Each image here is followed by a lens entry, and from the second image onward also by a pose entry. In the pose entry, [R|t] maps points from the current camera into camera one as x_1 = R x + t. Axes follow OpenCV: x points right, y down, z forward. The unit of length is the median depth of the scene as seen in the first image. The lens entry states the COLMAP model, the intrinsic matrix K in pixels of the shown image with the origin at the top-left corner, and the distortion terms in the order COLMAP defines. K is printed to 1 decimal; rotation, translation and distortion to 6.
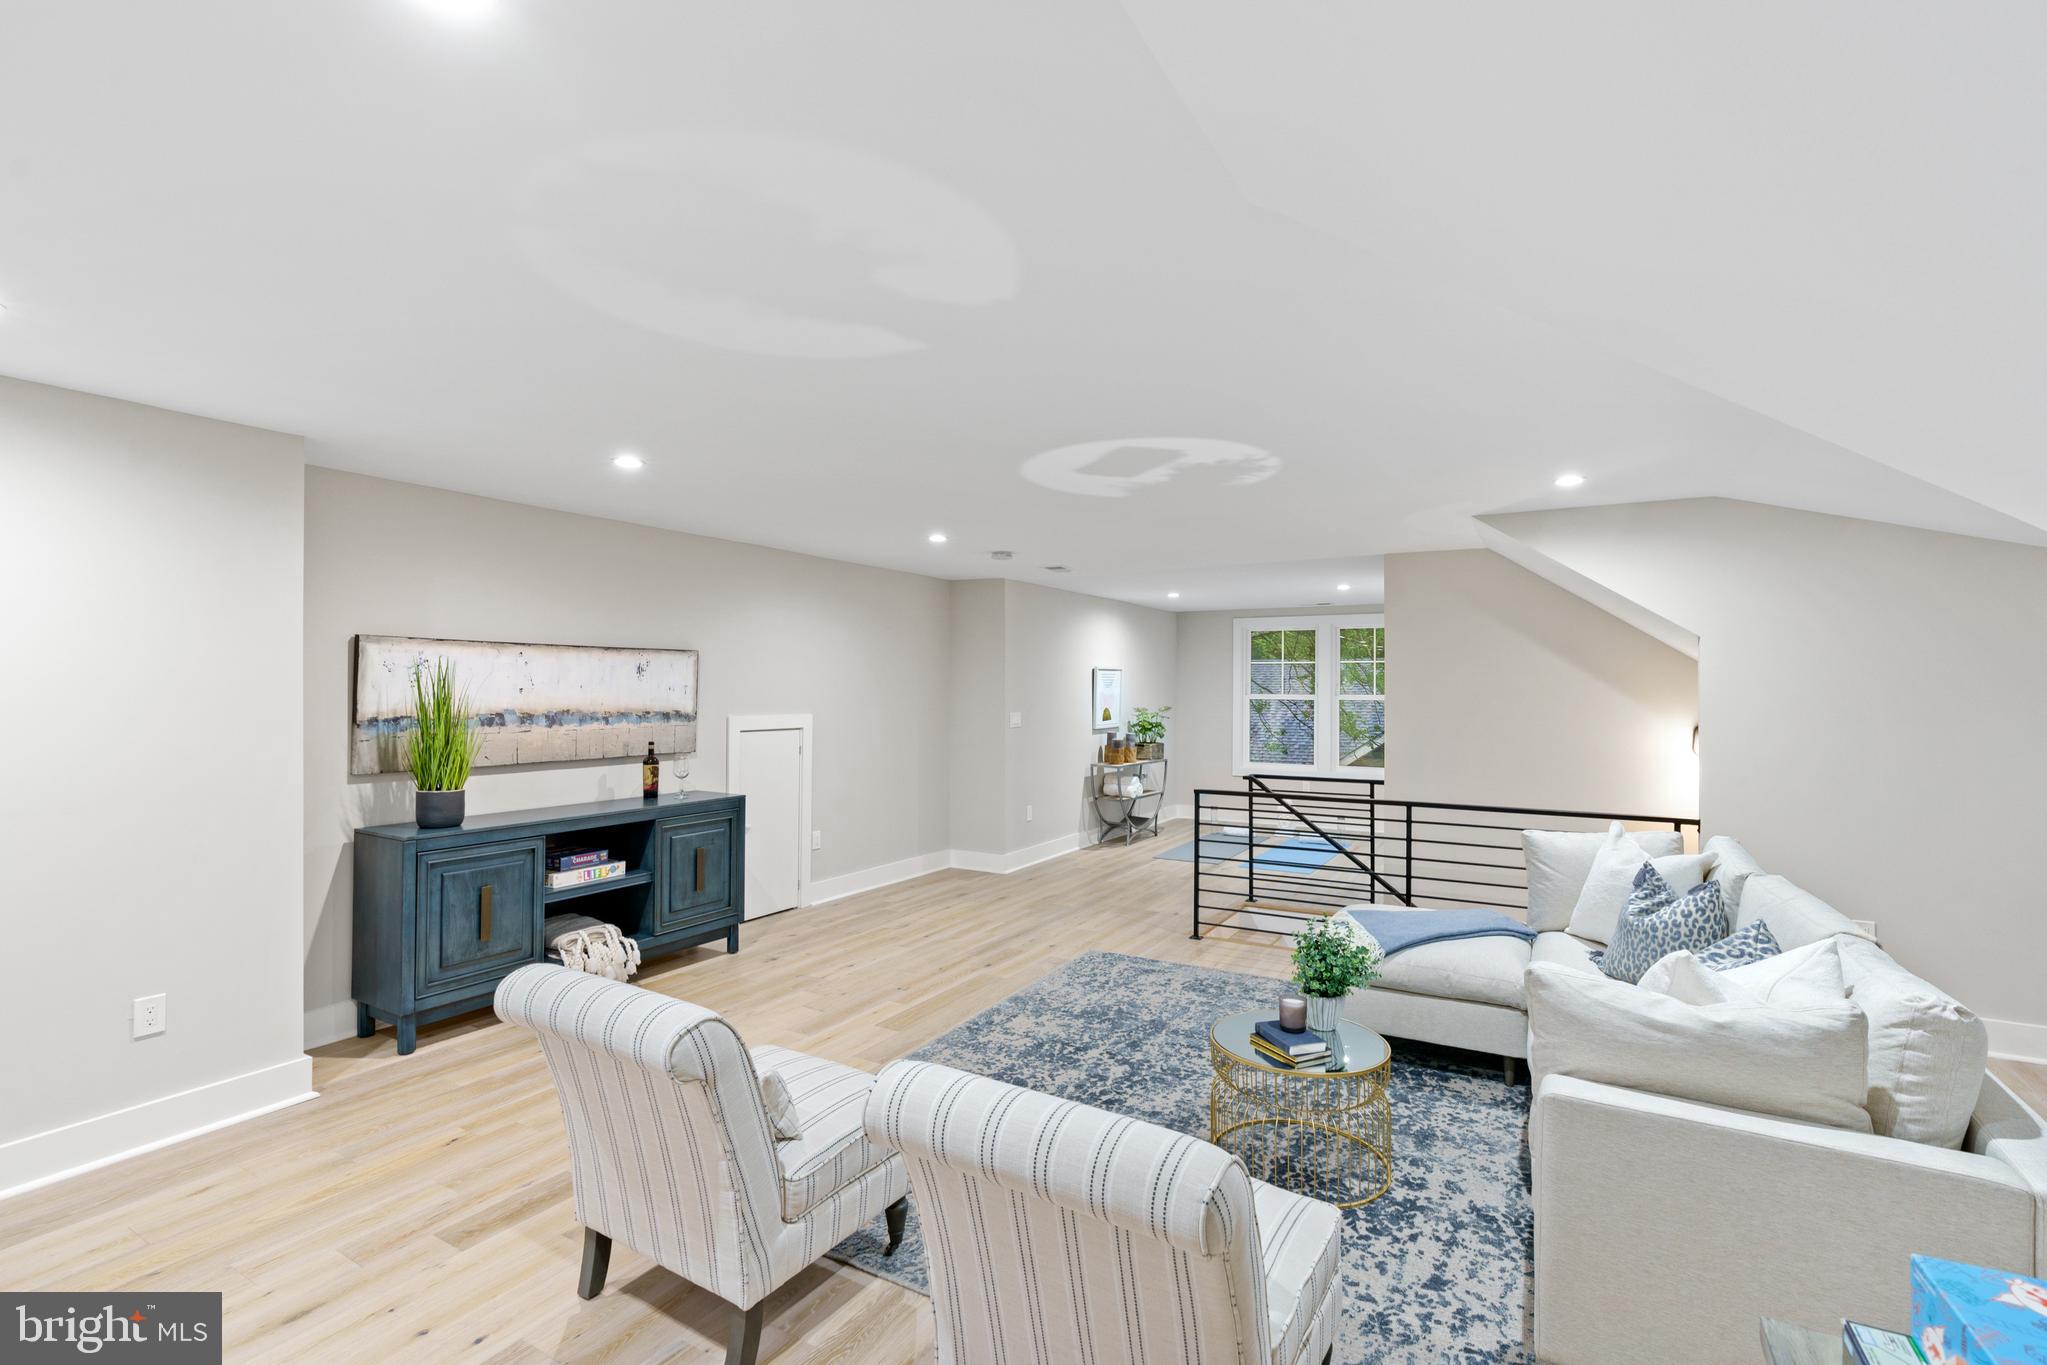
lens RADIAL K [[941.4, 0, 1018.8], [0, 941.4, 692.9], [0, 0, 1]] dist [-0.002424, 0.002043]
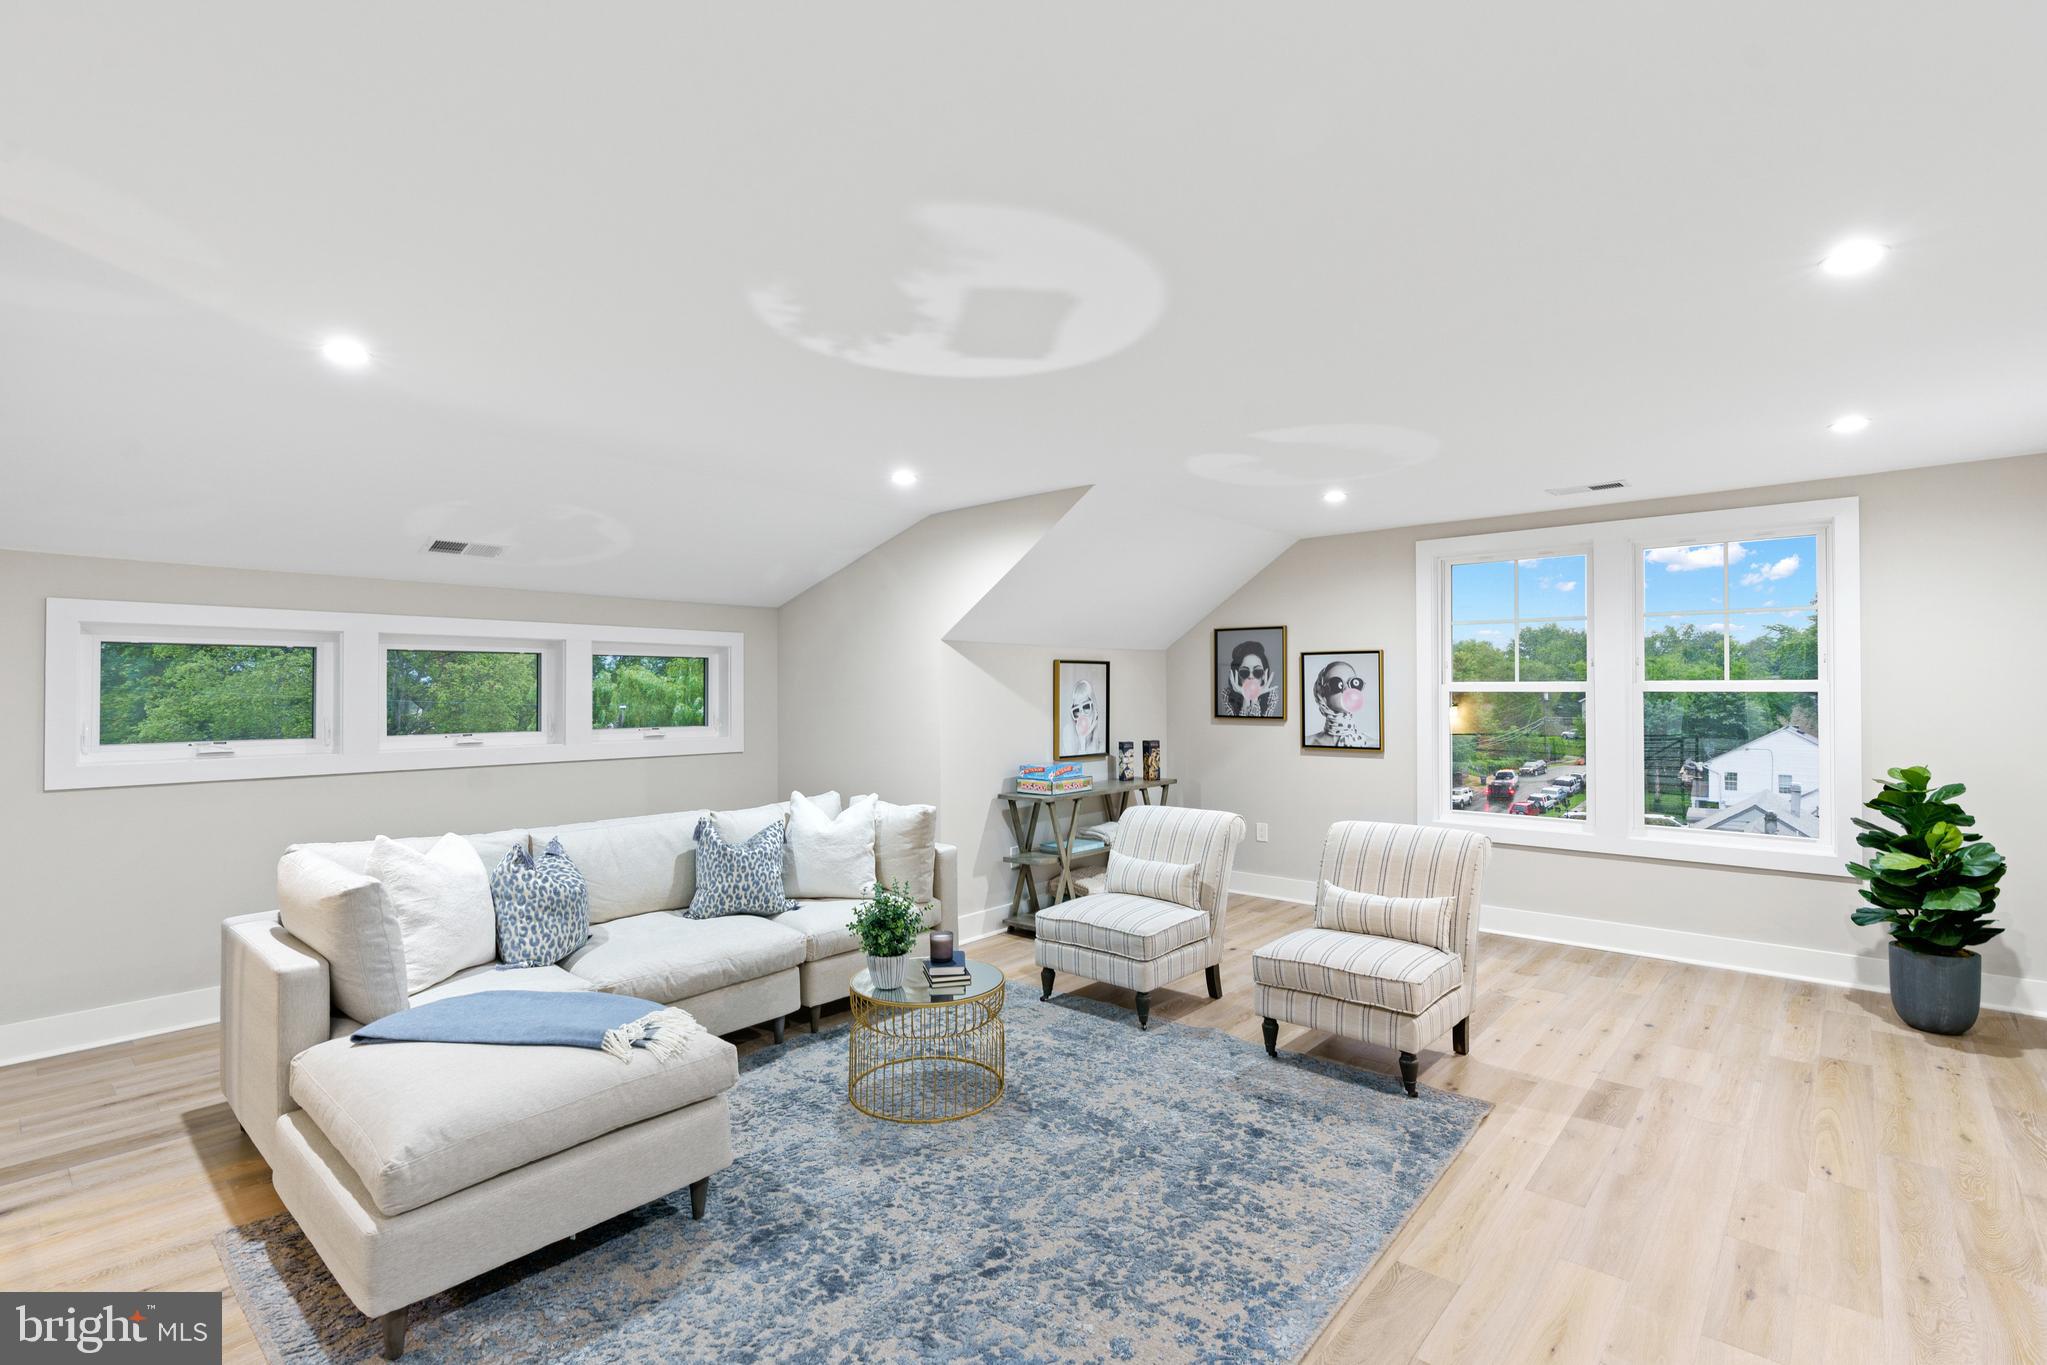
lens RADIAL K [[941.4, 0, 1021.8], [0, 941.4, 679.0], [0, 0, 1]] dist [-0.002424, 0.002043]
pose [[-0.981246, 0.001653, 0.192752, -0.018396], [0.000270, 0.999974, -0.007200, 0.011756], [-0.192759, -0.007013, -0.981221, 1.291890]]
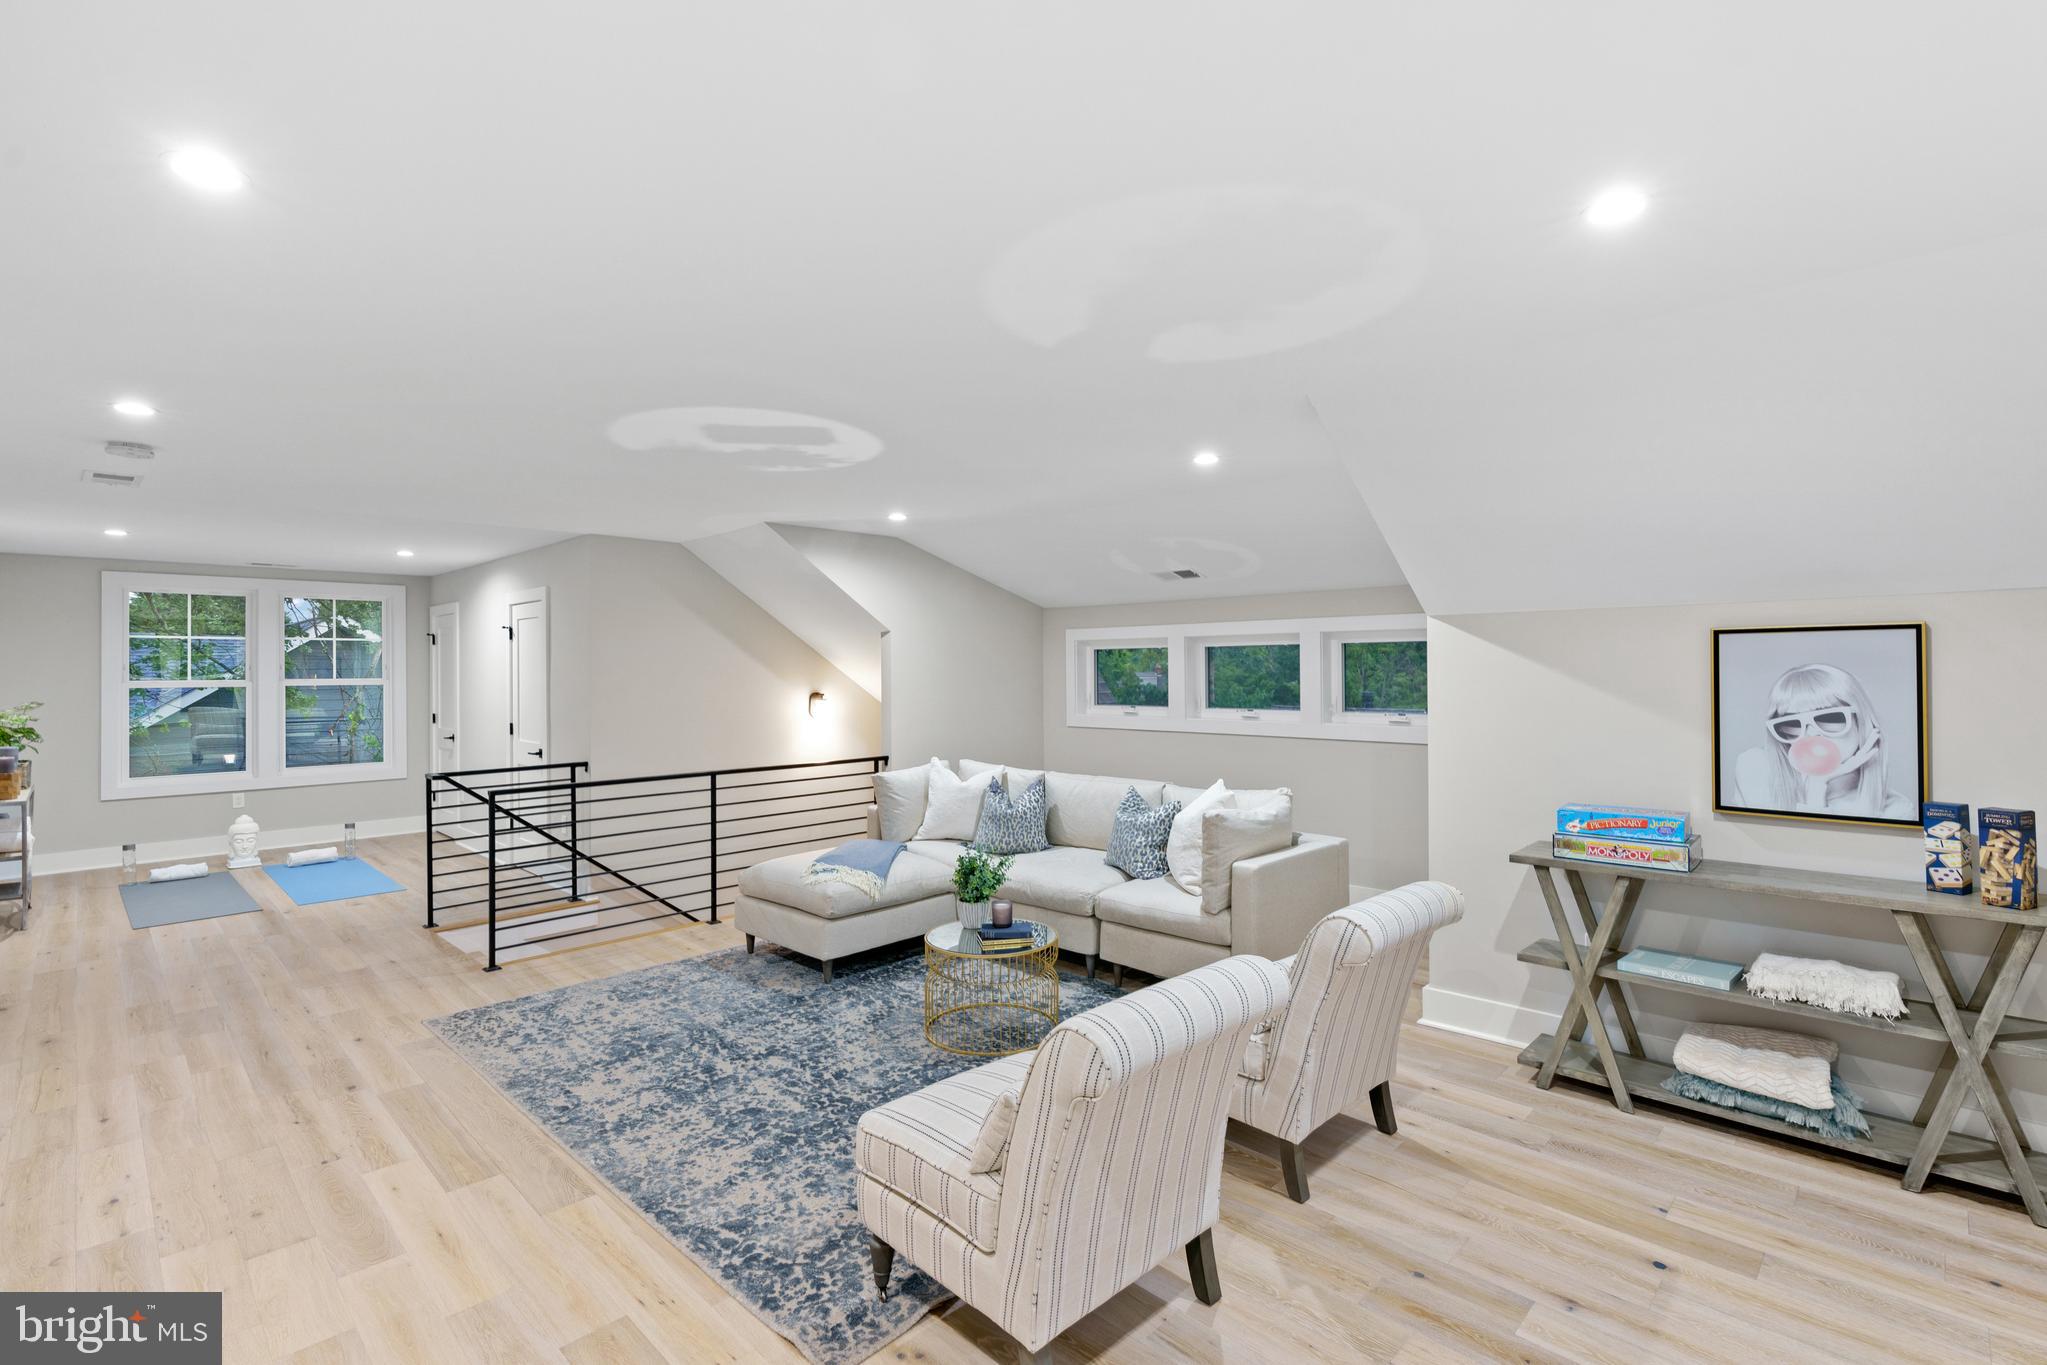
lens RADIAL K [[941.4, 0, 1025.0], [0, 941.4, 673.6], [0, 0, 1]] dist [-0.002424, 0.002043]
pose [[0.243667, -0.010401, 0.969803, -0.588597], [0.014207, 0.999873, 0.007153, -0.001281], [-0.969755, 0.012035, 0.243784, 0.393096]]
